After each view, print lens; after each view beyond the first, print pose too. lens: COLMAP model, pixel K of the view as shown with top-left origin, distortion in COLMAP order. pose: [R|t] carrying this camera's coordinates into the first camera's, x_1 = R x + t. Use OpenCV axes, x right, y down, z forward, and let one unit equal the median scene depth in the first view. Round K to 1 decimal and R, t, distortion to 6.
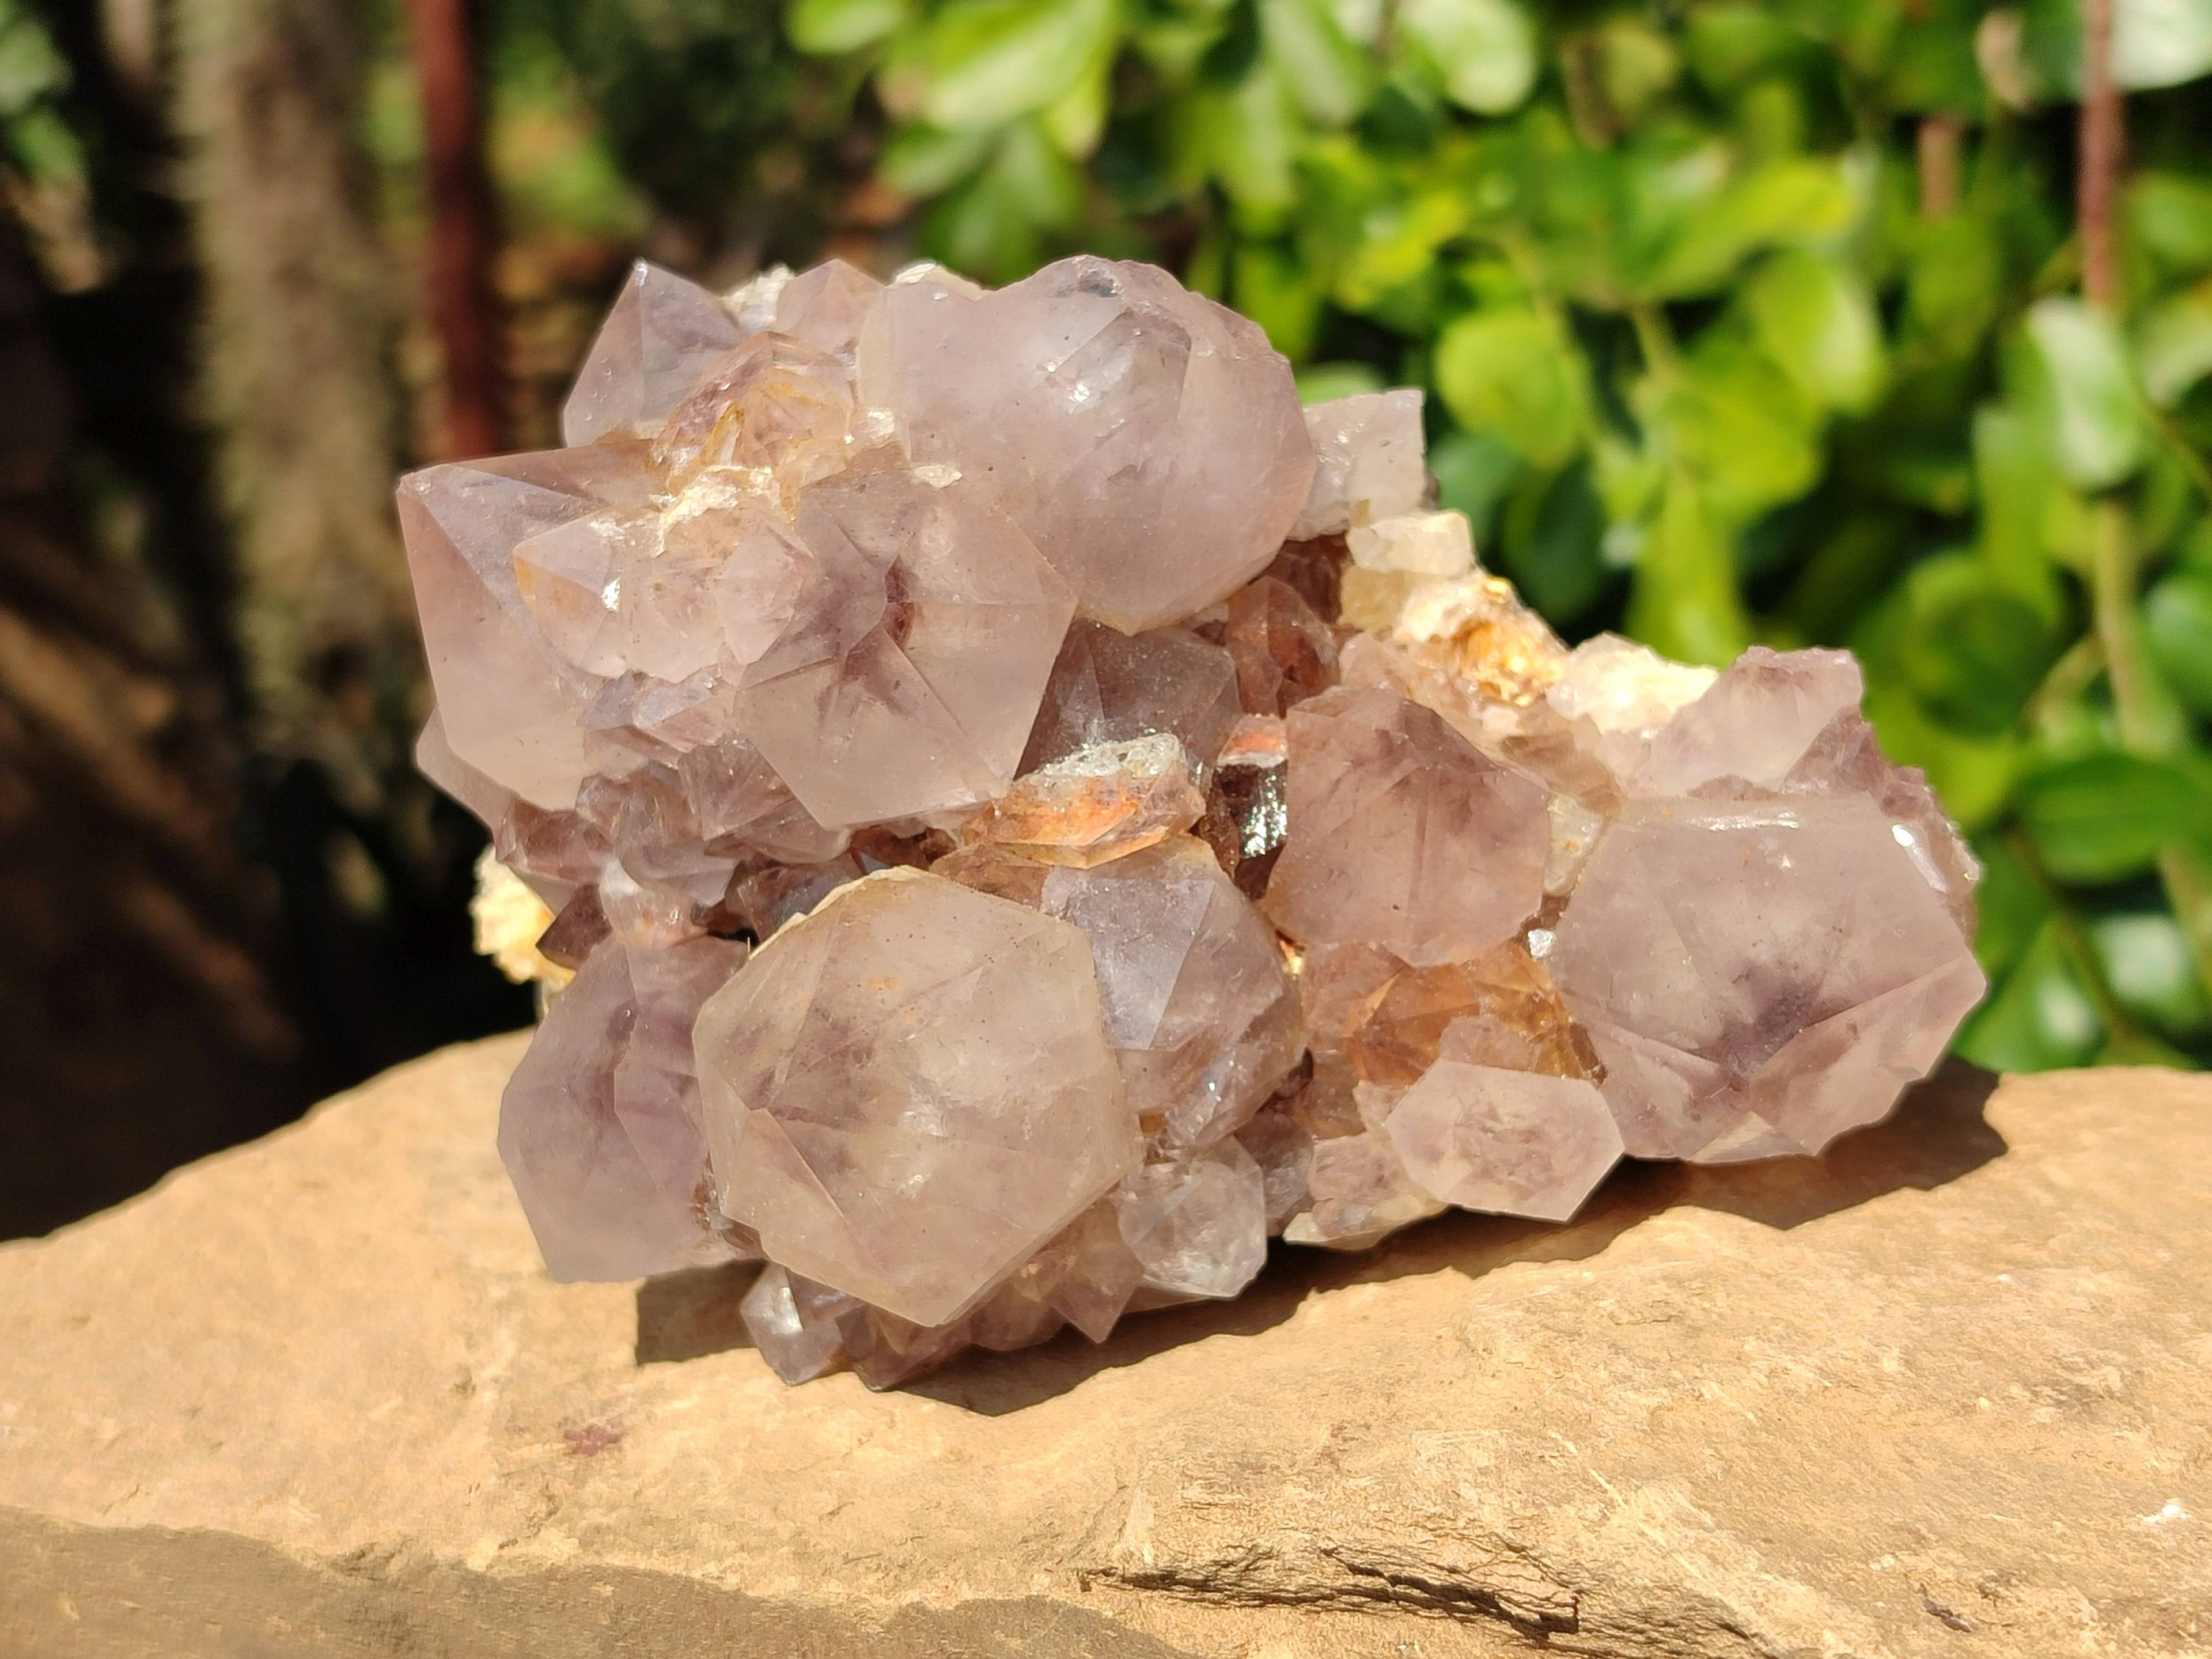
lens RADIAL K [[3521.1, 0, 1106.0], [0, 3521.1, 829.5], [0, 0, 1]] dist [-0.026363, -0.107771]
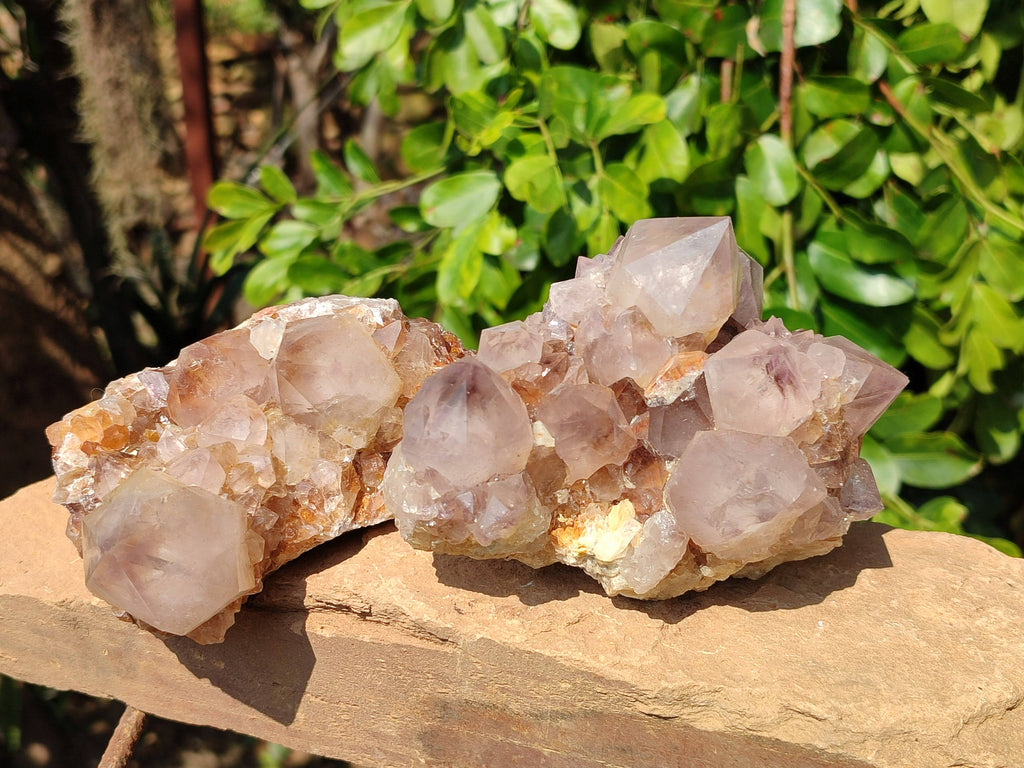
lens RADIAL K [[1533.2, 0, 512.0], [0, 1533.2, 384.0], [0, 0, 1]] dist [0.314008, -1.821440]
pose [[0.999825, -0.003669, 0.018349, 0.063508], [0.002673, 0.998538, 0.053996, -0.029186], [-0.018520, -0.053938, 0.998373, -0.169928]]
